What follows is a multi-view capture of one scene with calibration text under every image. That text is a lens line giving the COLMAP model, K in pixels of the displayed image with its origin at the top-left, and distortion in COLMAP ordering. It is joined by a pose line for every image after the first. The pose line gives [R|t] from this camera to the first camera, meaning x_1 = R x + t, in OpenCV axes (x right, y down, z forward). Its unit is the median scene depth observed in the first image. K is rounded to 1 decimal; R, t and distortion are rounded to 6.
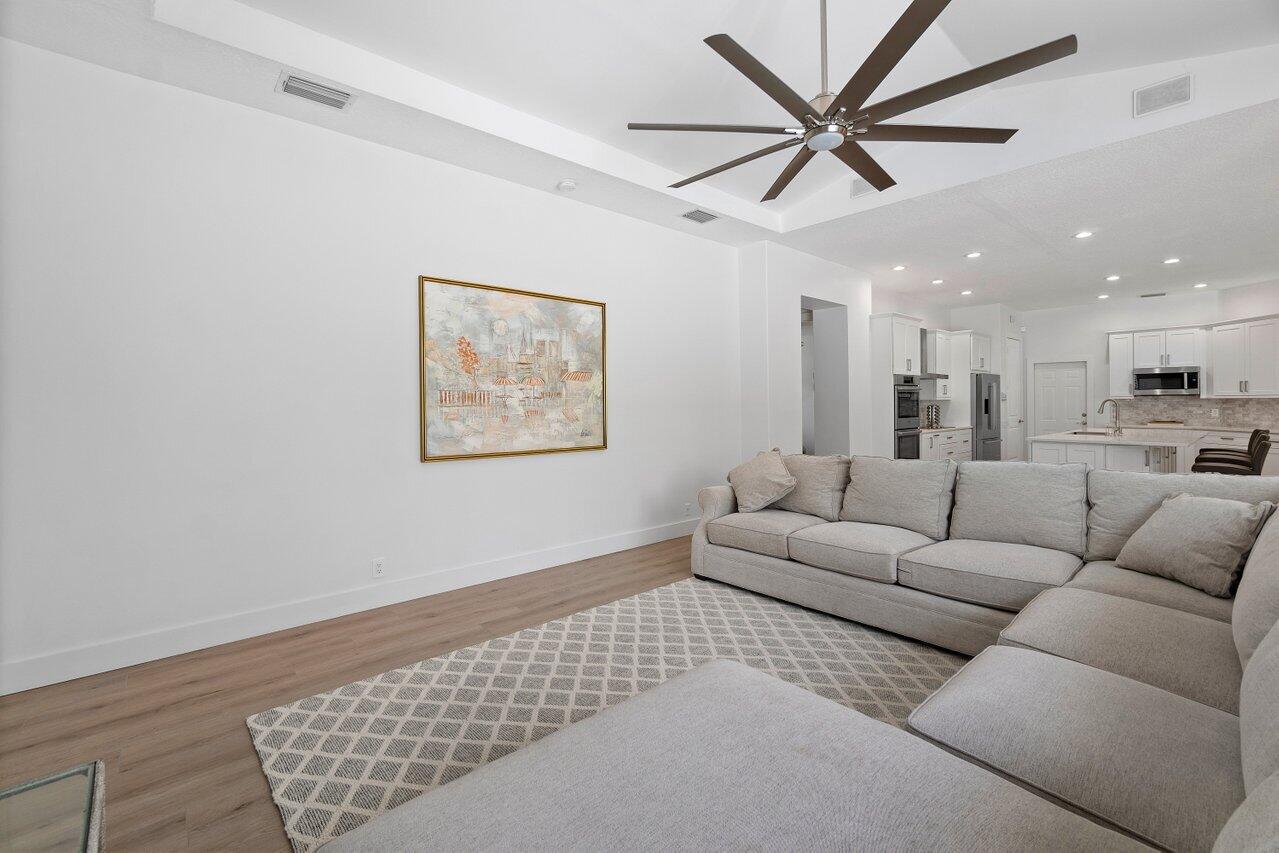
lens RADIAL K [[566.0, 0, 637.0], [0, 566.0, 404.9], [0, 0, 1]] dist [-0.003233, 0.000364]
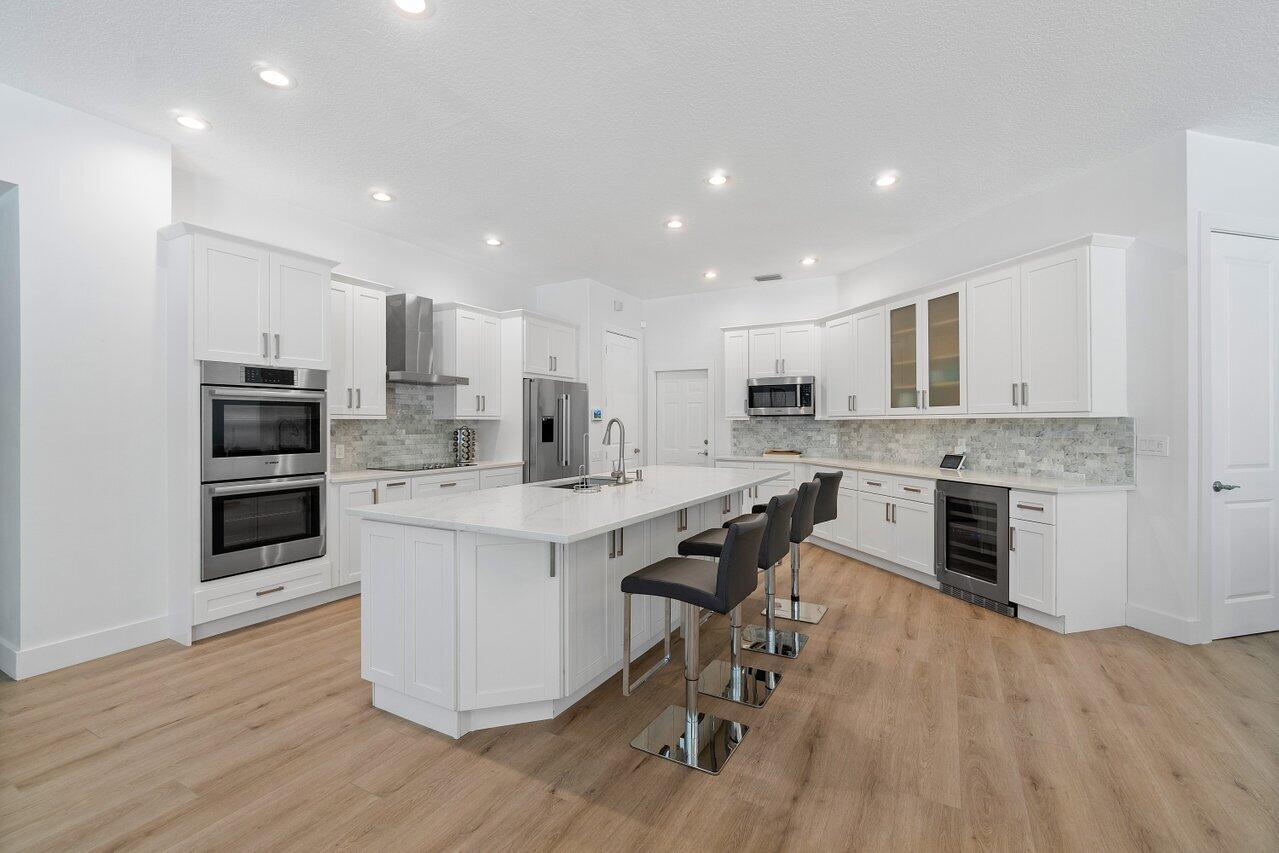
lens RADIAL K [[566.0, 0, 641.0], [0, 566.0, 426.8], [0, 0, 1]] dist [-0.003233, 0.000364]
pose [[0.940675, 0.003928, 0.339286, 0.514878], [-0.003071, 0.999991, -0.003065, 0.000183], [-0.339294, 0.001841, 0.940678, 0.372502]]
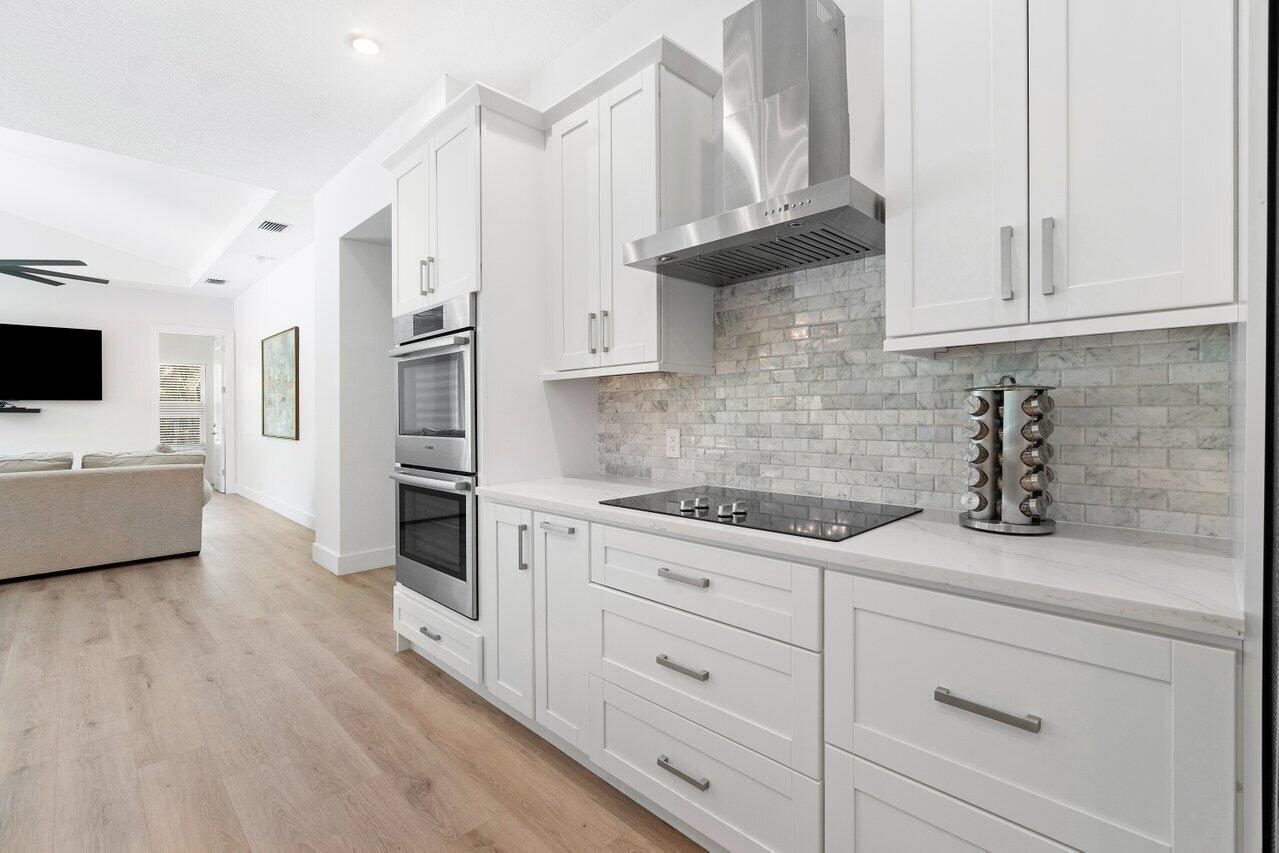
lens RADIAL K [[566.0, 0, 640.6], [0, 566.0, 413.4], [0, 0, 1]] dist [-0.003233, 0.000364]
pose [[0.049166, 0.010891, -0.998731, 0.689019], [0.011114, 0.999873, 0.011451, 0.005300], [0.998729, -0.011663, 0.049039, 0.938887]]
